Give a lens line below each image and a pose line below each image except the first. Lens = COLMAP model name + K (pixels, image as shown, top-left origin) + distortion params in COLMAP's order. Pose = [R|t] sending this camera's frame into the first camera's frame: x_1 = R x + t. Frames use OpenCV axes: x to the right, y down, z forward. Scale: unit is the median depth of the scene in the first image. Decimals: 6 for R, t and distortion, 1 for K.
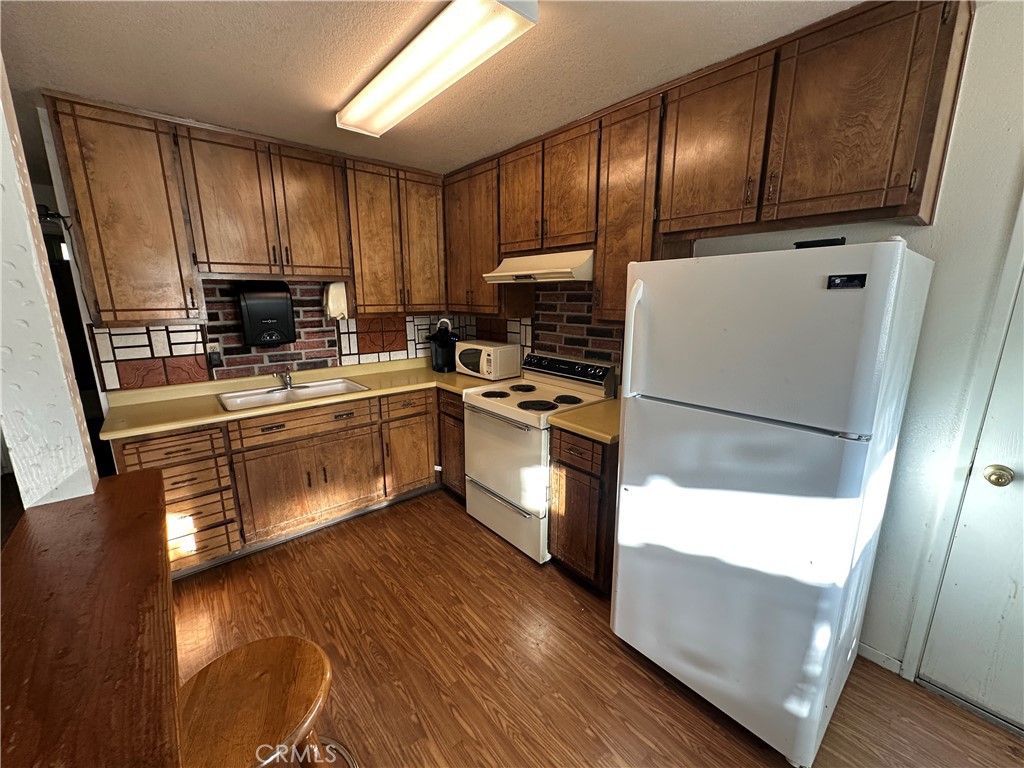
lens RADIAL K [[408.3, 0, 509.4], [0, 408.3, 381.8], [0, 0, 1]] dist [-0.002245, -0.000025]
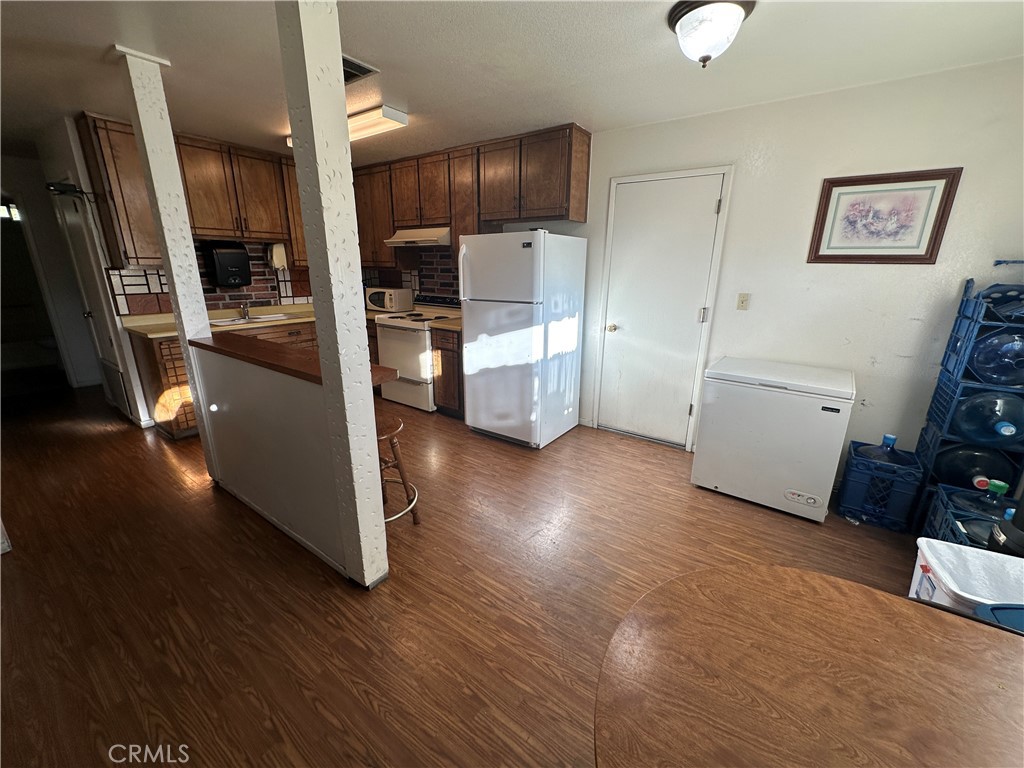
lens RADIAL K [[408.3, 0, 511.9], [0, 408.3, 382.0], [0, 0, 1]] dist [-0.002245, -0.000025]
pose [[0.968193, -0.058532, 0.243260, -0.002353], [0.042072, 0.996494, 0.072319, 0.199710], [-0.246640, -0.059785, 0.967261, -0.716953]]
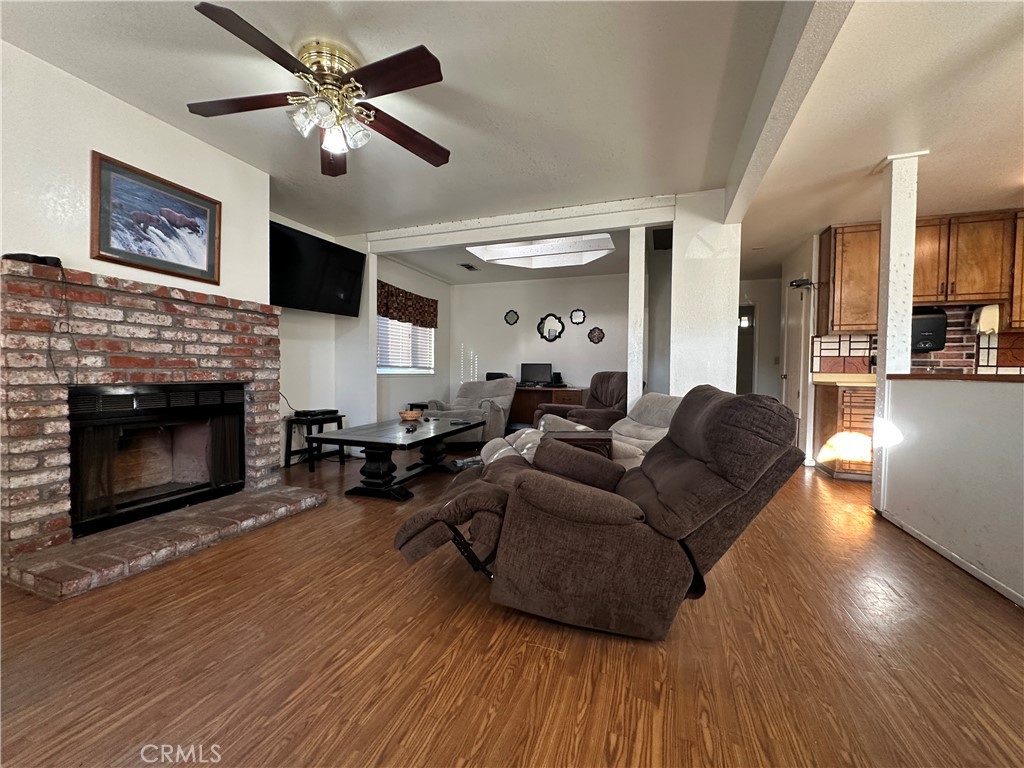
lens RADIAL K [[408.3, 0, 512.3], [0, 408.3, 385.1], [0, 0, 1]] dist [-0.002245, -0.000025]
pose [[0.492372, 0.035245, -0.869671, -0.044335], [-0.195455, 0.978138, -0.071018, 0.447295], [0.848155, 0.204949, 0.488496, -0.984711]]
